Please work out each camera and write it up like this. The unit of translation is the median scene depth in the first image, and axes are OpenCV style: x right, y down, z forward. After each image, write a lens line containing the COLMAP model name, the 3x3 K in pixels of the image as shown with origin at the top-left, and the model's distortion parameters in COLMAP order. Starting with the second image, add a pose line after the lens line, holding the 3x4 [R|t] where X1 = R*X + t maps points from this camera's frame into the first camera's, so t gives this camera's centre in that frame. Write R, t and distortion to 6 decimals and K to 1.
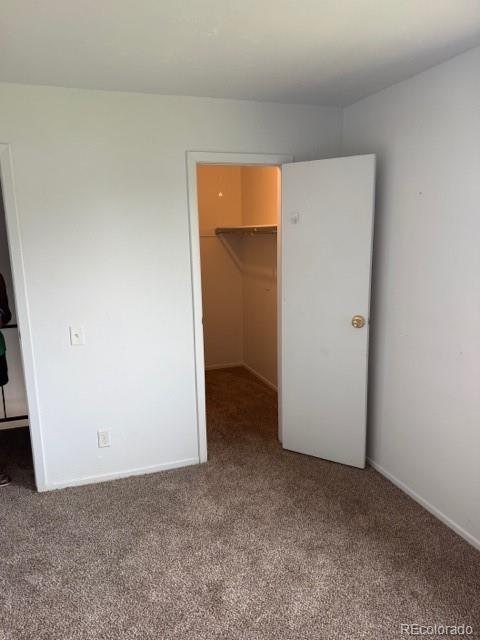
lens RADIAL K [[446.9, 0, 240.3], [0, 446.9, 324.7], [0, 0, 1]] dist [0.055008, -0.071612]
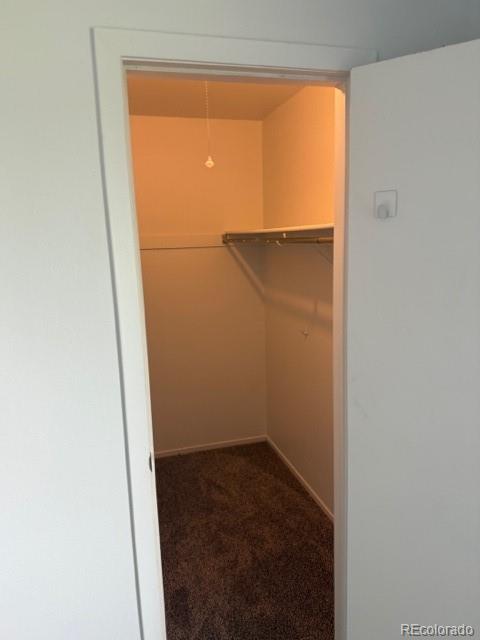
lens RADIAL K [[446.9, 0, 240.3], [0, 446.9, 324.7], [0, 0, 1]] dist [0.055008, -0.071612]
pose [[0.997608, -0.001945, -0.069102, 0.015656], [0.001351, 0.999962, -0.008631, -0.090081], [0.069116, 0.008517, 0.997572, 0.413969]]
